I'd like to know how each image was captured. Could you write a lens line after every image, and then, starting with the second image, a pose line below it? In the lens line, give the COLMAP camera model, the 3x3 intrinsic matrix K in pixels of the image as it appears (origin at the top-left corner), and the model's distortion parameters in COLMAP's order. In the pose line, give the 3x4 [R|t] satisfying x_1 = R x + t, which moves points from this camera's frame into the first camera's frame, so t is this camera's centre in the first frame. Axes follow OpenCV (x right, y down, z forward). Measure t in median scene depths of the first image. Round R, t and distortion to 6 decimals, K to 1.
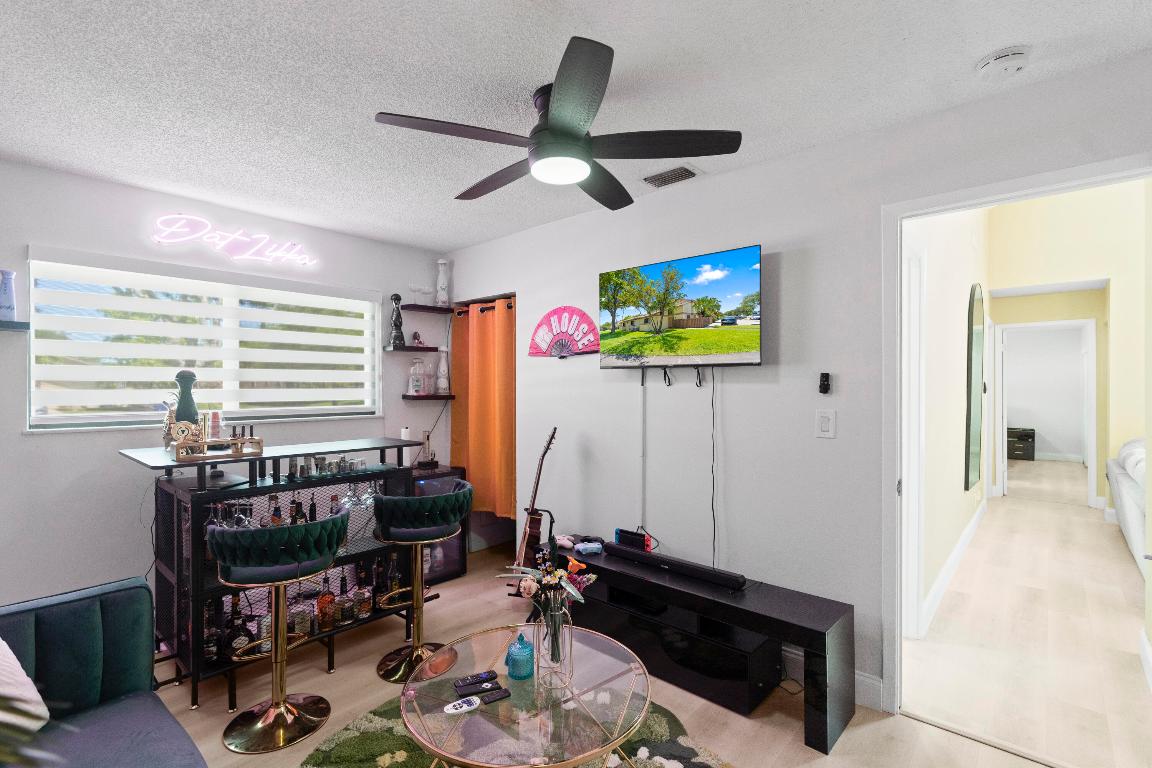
lens RADIAL K [[531.1, 0, 576.0], [0, 531.1, 384.0], [0, 0, 1]] dist [-0.000136, 0.000234]
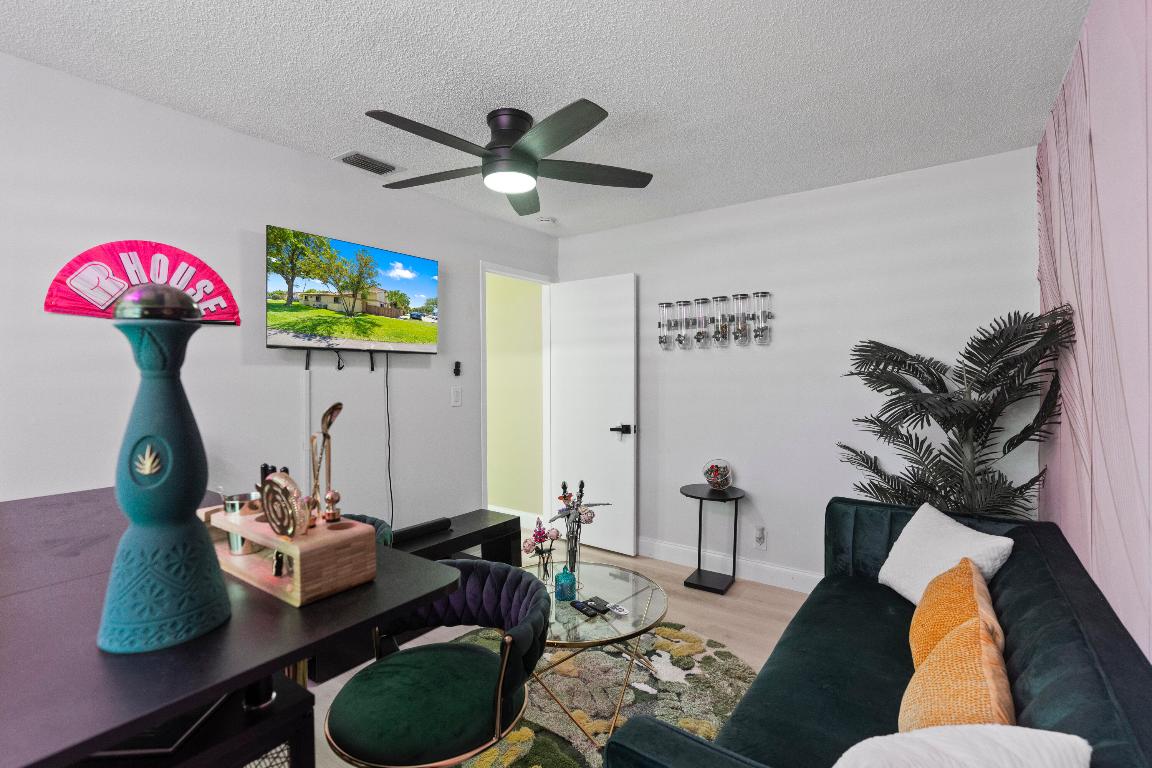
lens RADIAL K [[523.8, 0, 575.8], [0, 523.8, 377.2], [0, 0, 1]] dist [-0.002239, 0.000429]
pose [[-0.088439, -0.005332, 0.996067, -0.822041], [-0.003711, 0.999980, 0.005024, 0.010081], [-0.996075, -0.003252, -0.088457, 0.669518]]
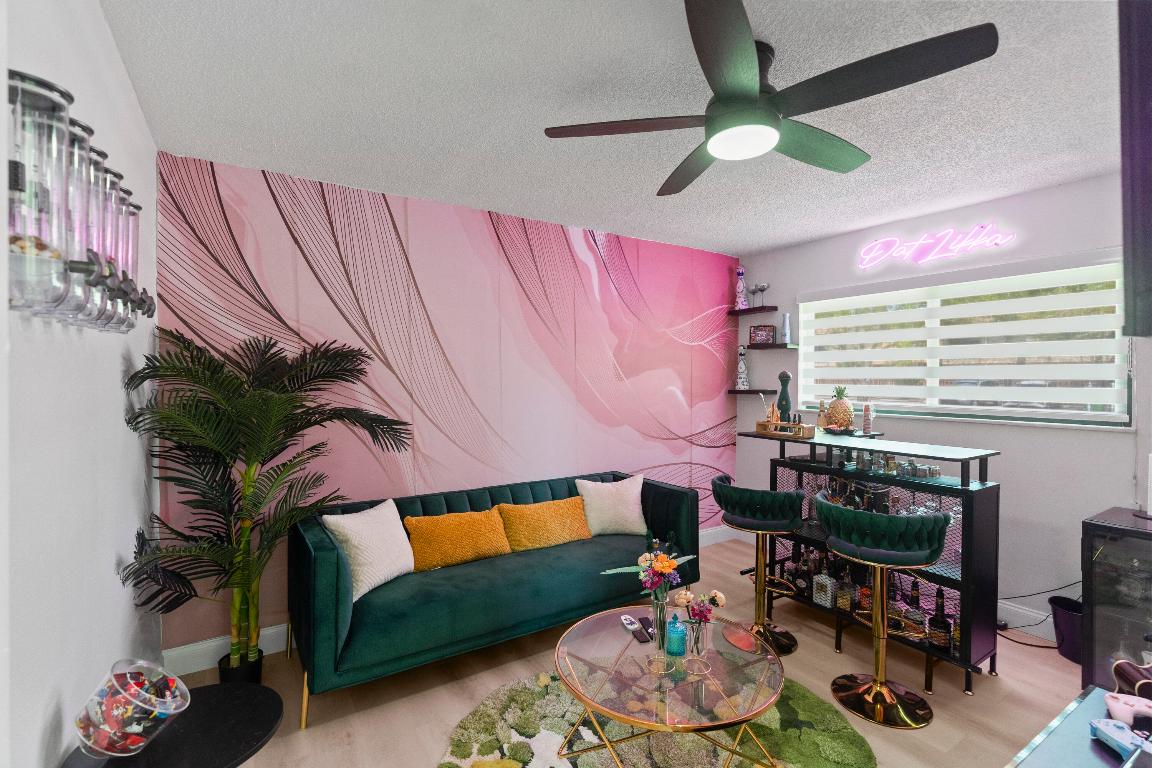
lens RADIAL K [[523.8, 0, 575.8], [0, 523.8, 377.2], [0, 0, 1]] dist [-0.002239, 0.000429]
pose [[-0.270036, -0.000960, -0.962850, 0.608917], [-0.001231, 0.999999, -0.000652, -0.007378], [0.962850, 0.001009, -0.270036, 0.685456]]
